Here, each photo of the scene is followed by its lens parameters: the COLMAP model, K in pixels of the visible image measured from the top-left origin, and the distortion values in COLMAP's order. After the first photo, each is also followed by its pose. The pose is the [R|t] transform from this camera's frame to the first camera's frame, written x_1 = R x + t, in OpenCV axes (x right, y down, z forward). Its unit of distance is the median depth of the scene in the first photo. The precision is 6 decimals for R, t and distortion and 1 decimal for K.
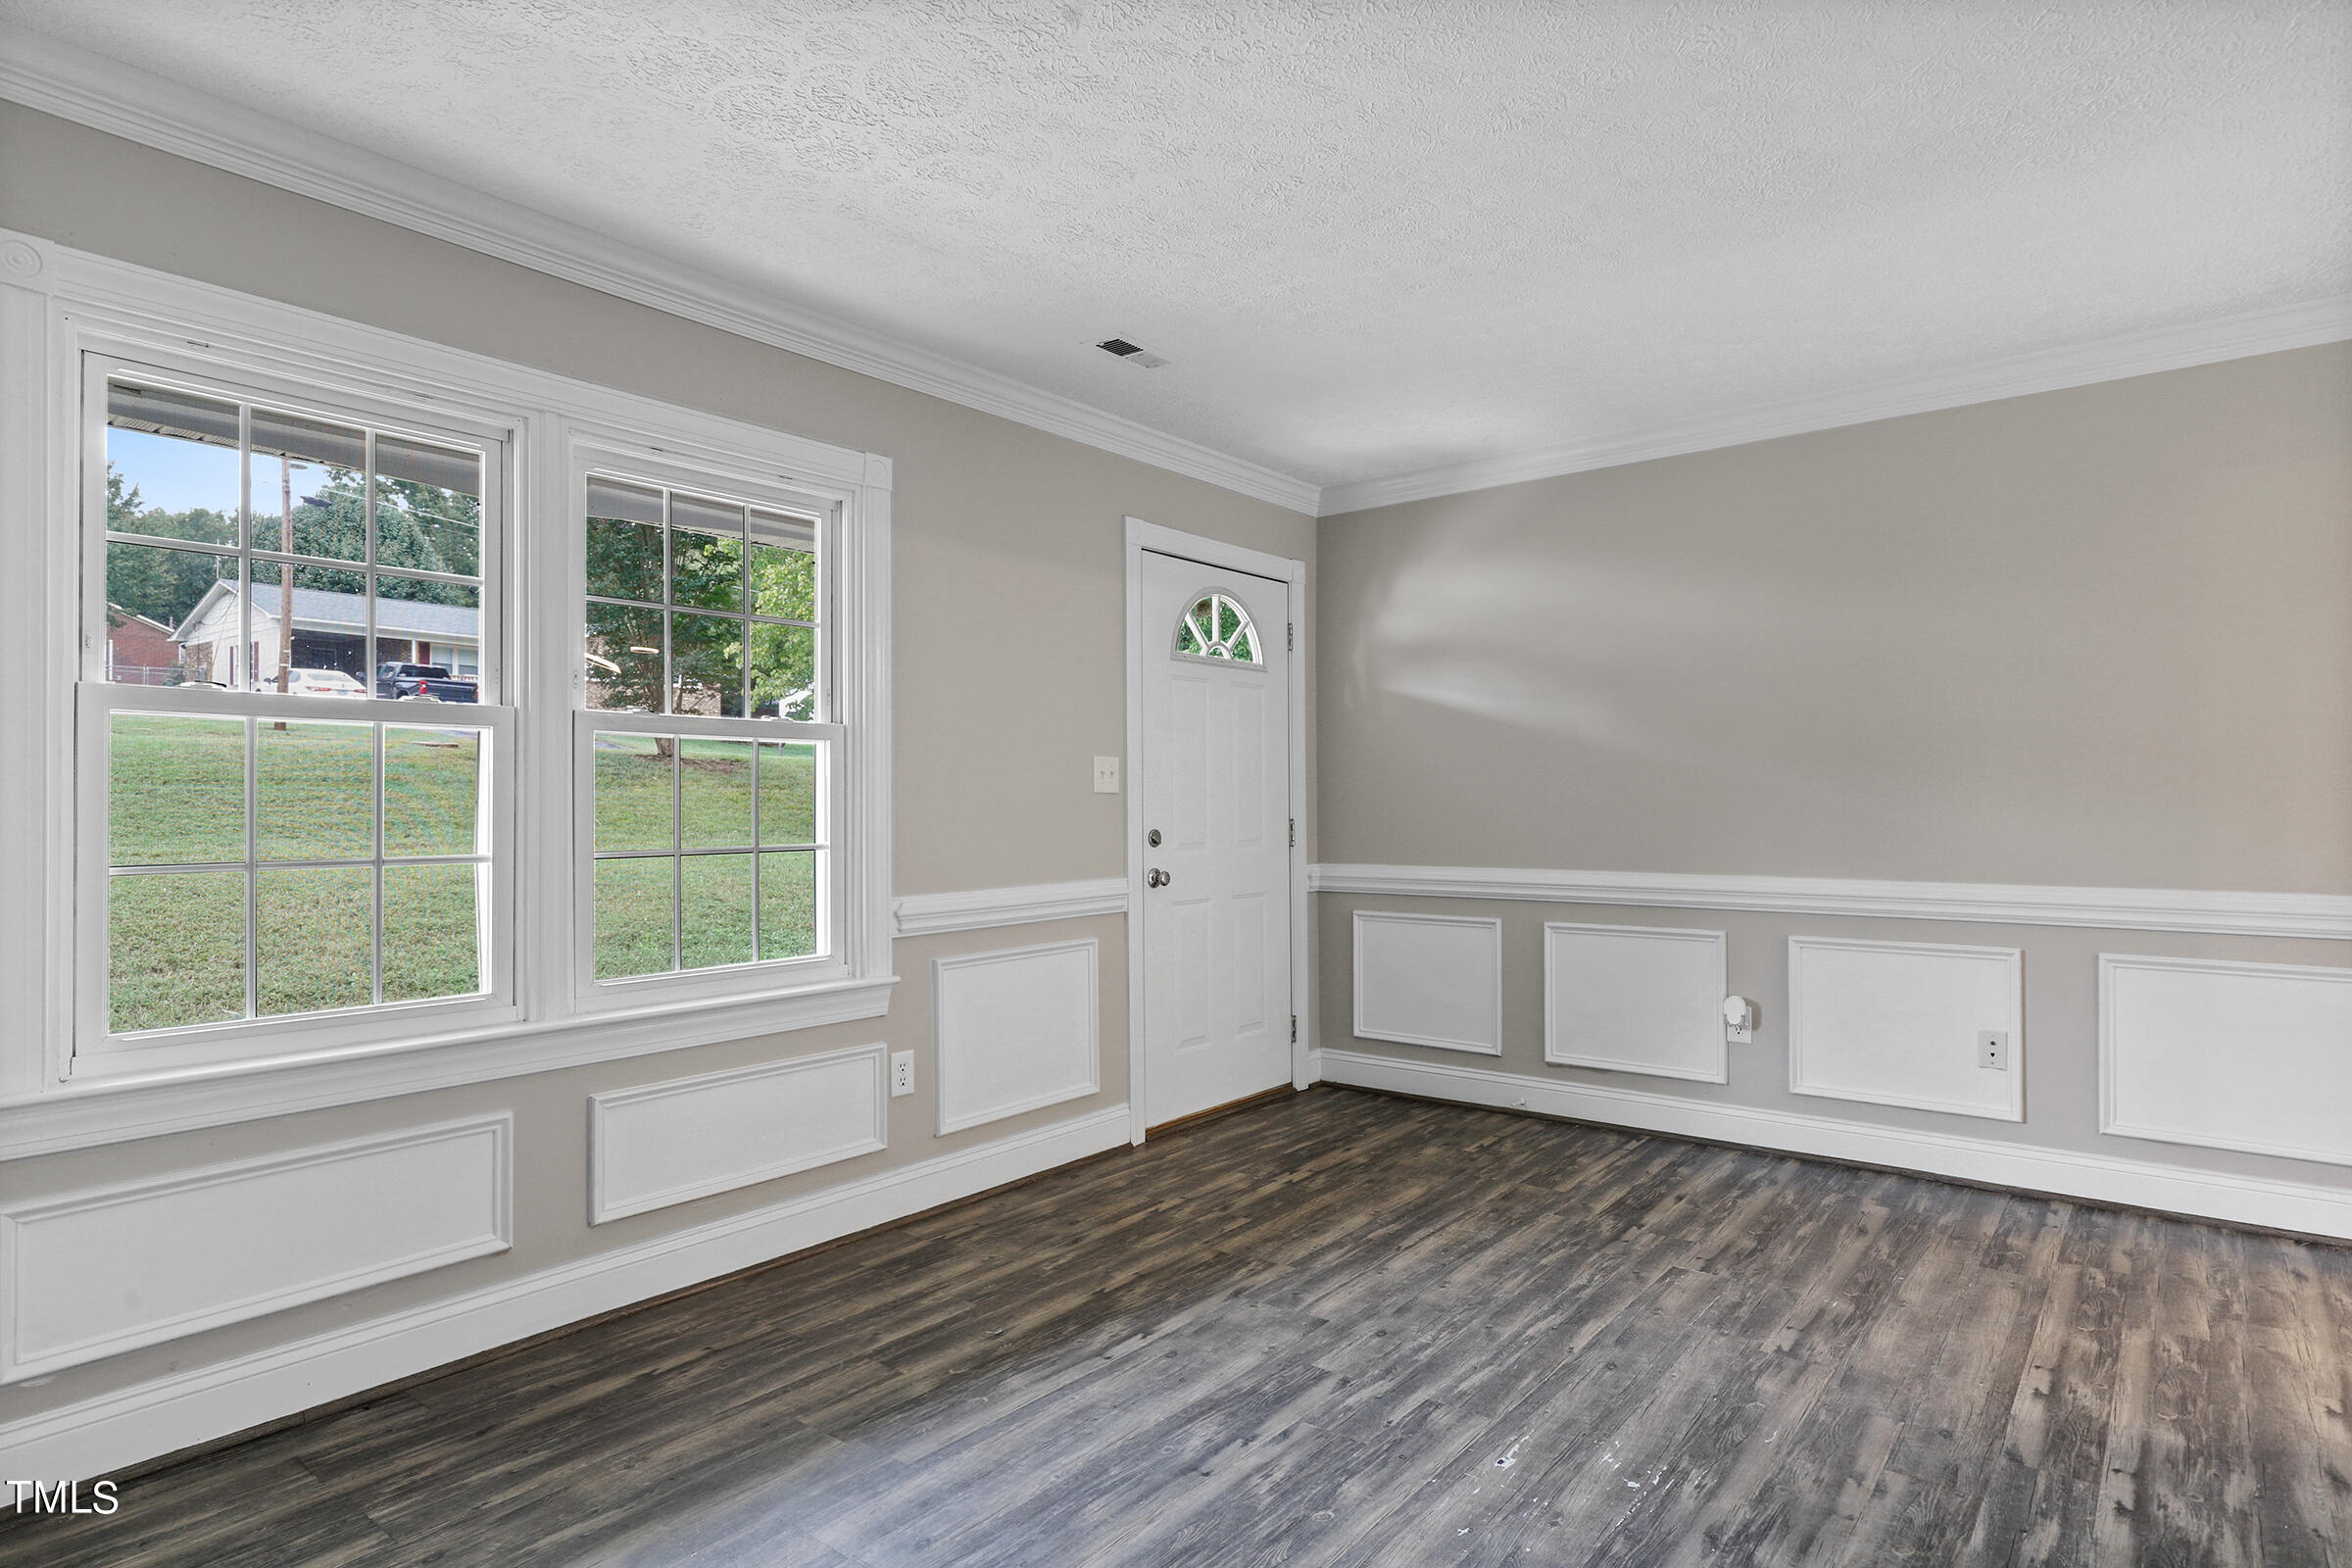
lens RADIAL K [[1276.3, 0, 1176.0], [0, 1276.3, 784.0], [0, 0, 1]] dist [0.000345, 0.000753]
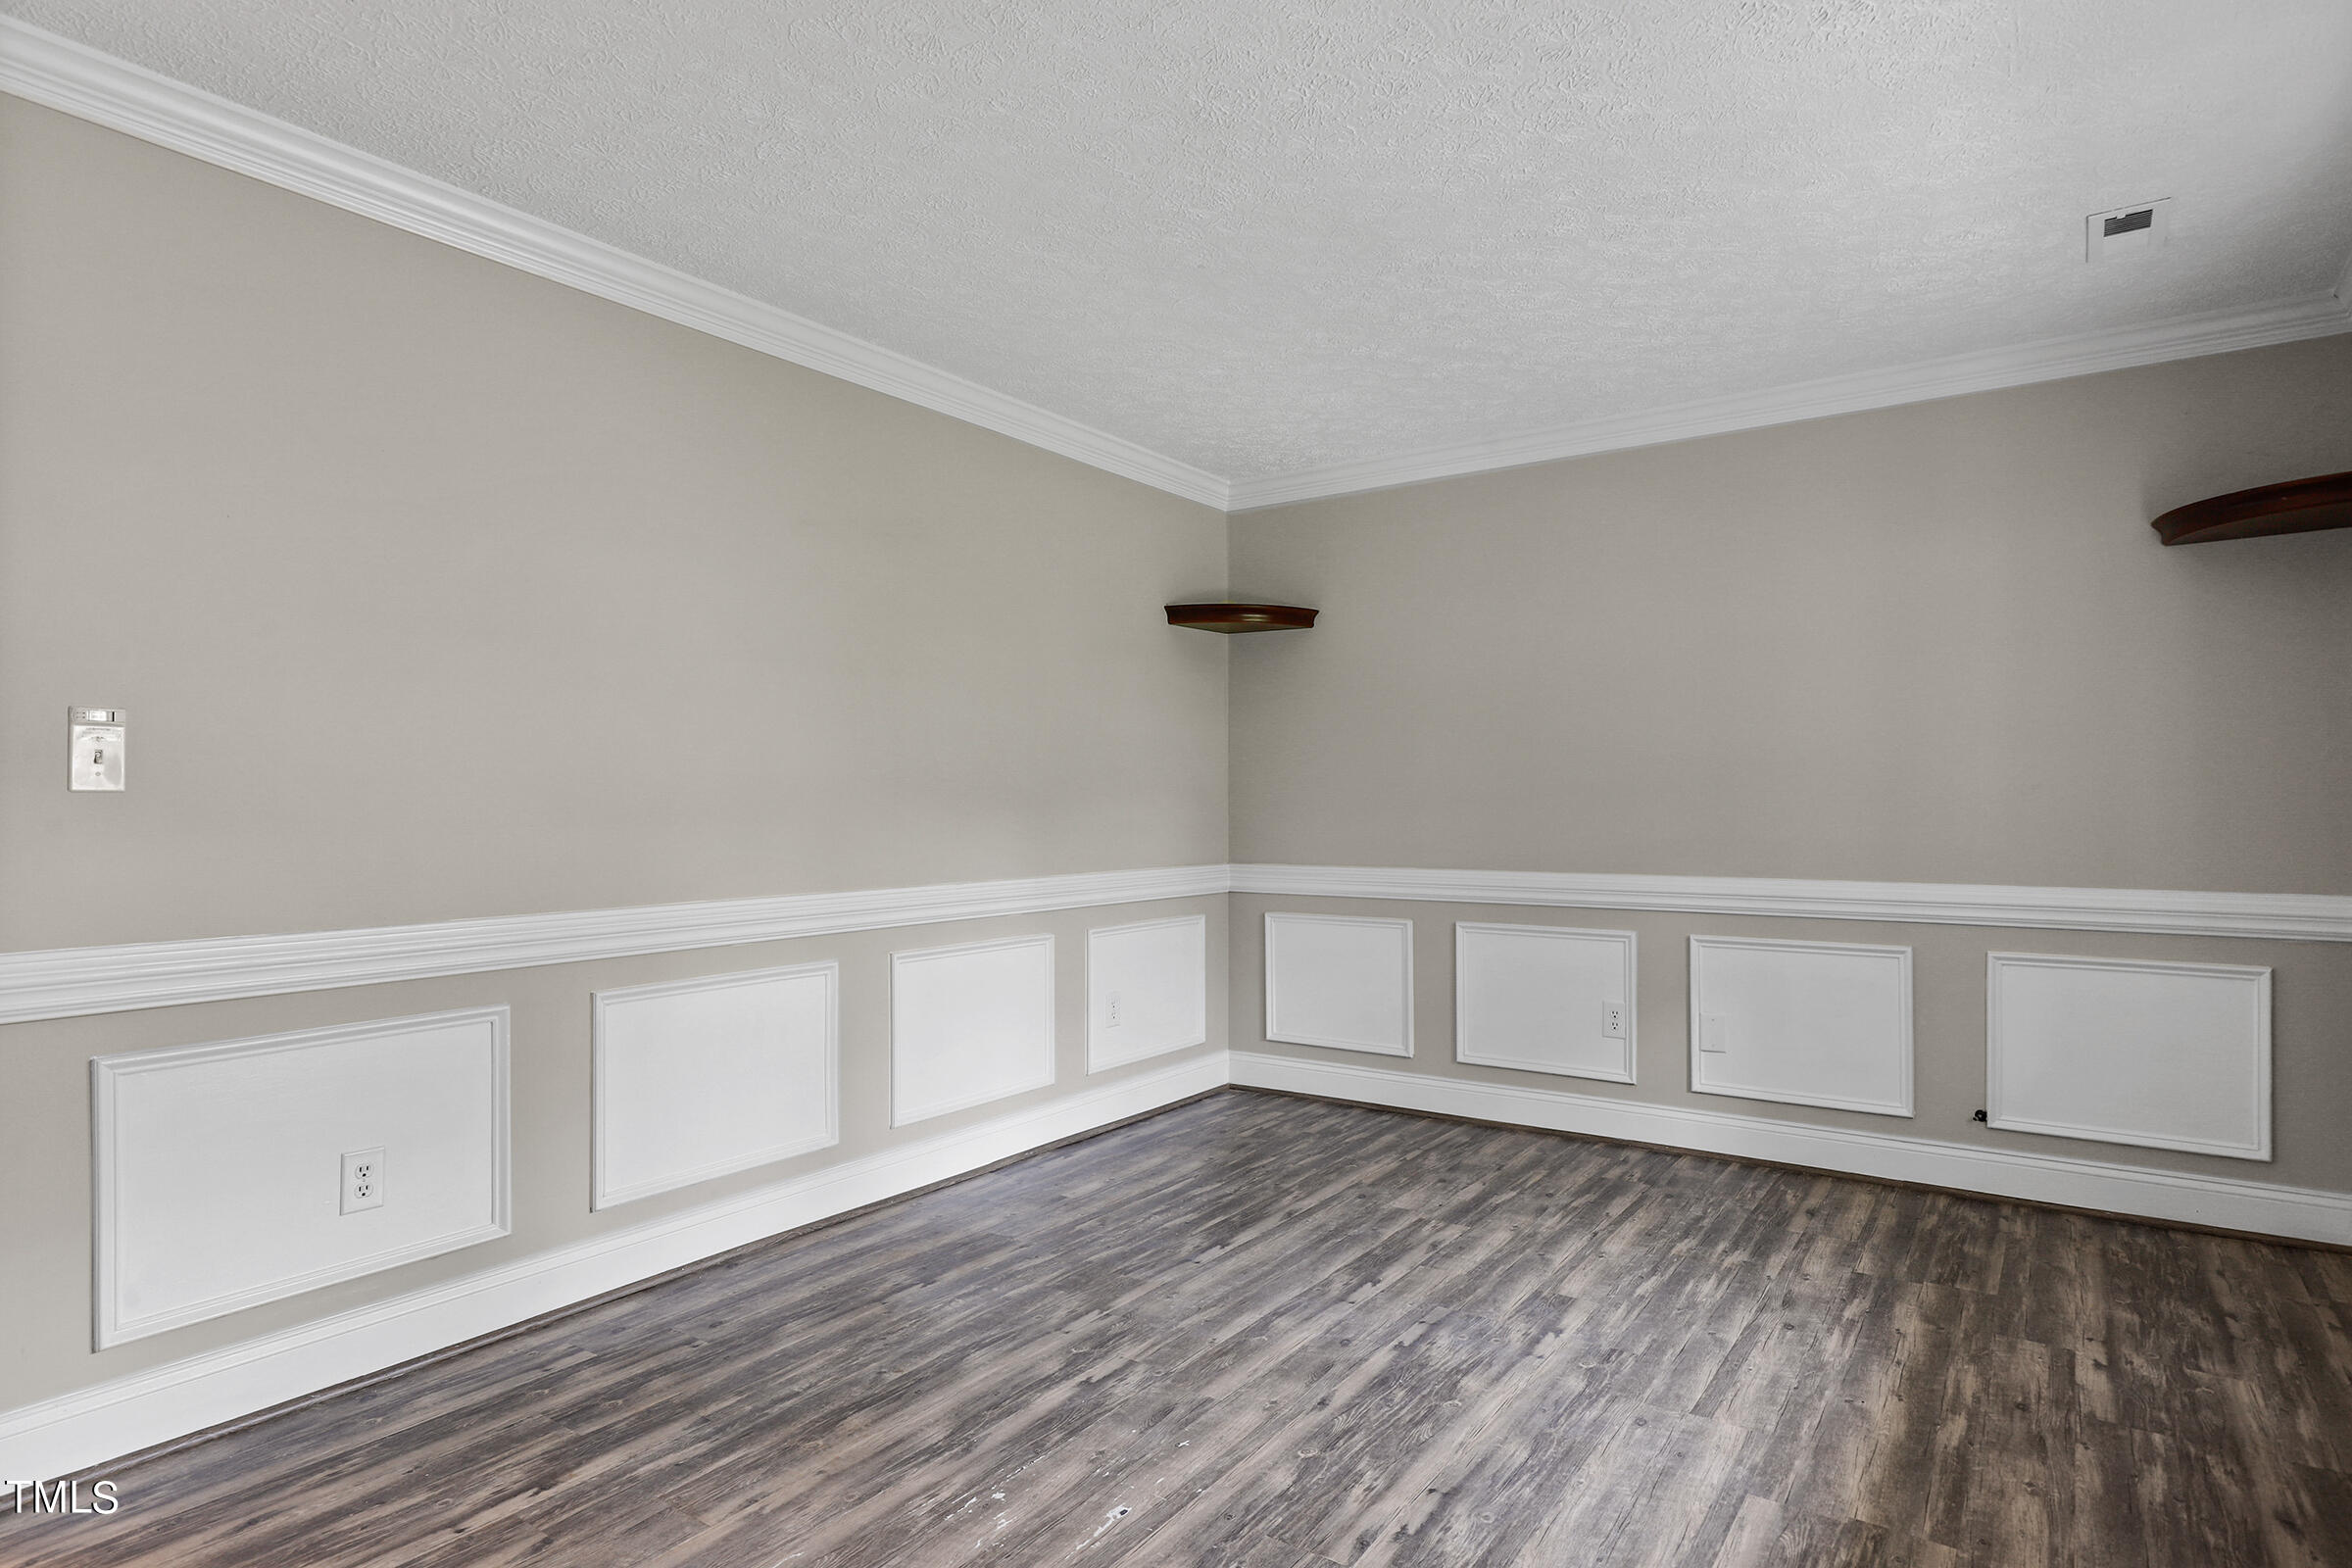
lens RADIAL K [[1276.3, 0, 1176.0], [0, 1276.3, 784.0], [0, 0, 1]] dist [0.000345, 0.000753]
pose [[-0.997869, 0.007824, -0.064782, 0.280485], [0.009450, 0.999647, -0.024820, 0.026297], [0.064565, -0.025380, -0.997591, 1.998491]]
